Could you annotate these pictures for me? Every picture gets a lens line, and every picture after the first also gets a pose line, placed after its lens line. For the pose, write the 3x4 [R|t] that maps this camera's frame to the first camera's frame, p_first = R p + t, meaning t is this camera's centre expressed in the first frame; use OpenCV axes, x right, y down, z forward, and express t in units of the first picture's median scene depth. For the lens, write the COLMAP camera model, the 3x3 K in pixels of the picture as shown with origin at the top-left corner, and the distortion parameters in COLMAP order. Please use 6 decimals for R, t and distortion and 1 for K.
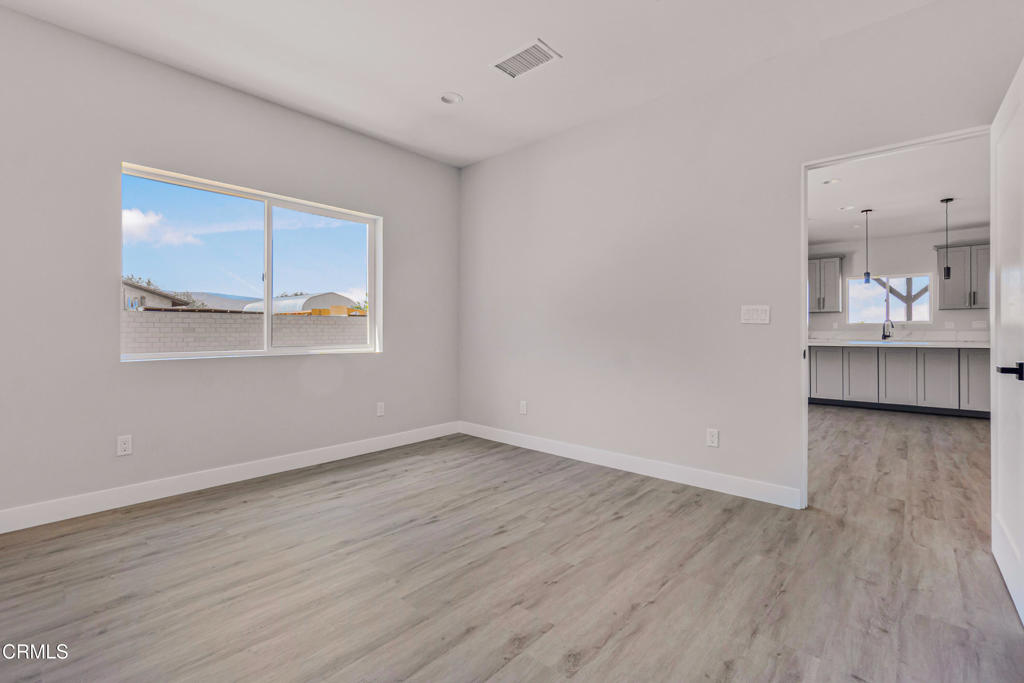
lens RADIAL K [[443.5, 0, 506.6], [0, 443.5, 331.7], [0, 0, 1]] dist [-0.012489, 0.002539]
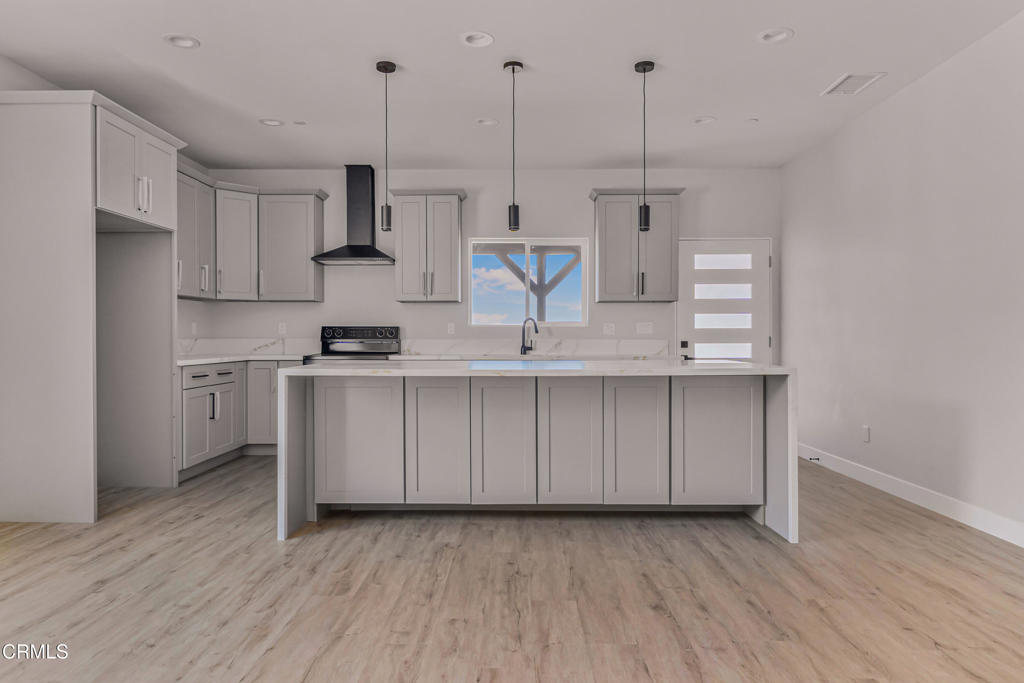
lens RADIAL K [[685.1, 0, 502.7], [0, 685.1, 350.2], [0, 0, 1]] dist [0.003799, -0.000779]
pose [[0.748818, -0.012688, 0.662655, 0.276362], [0.002379, 0.999862, 0.016456, -0.002030], [-0.662772, -0.010746, 0.748744, 0.383707]]
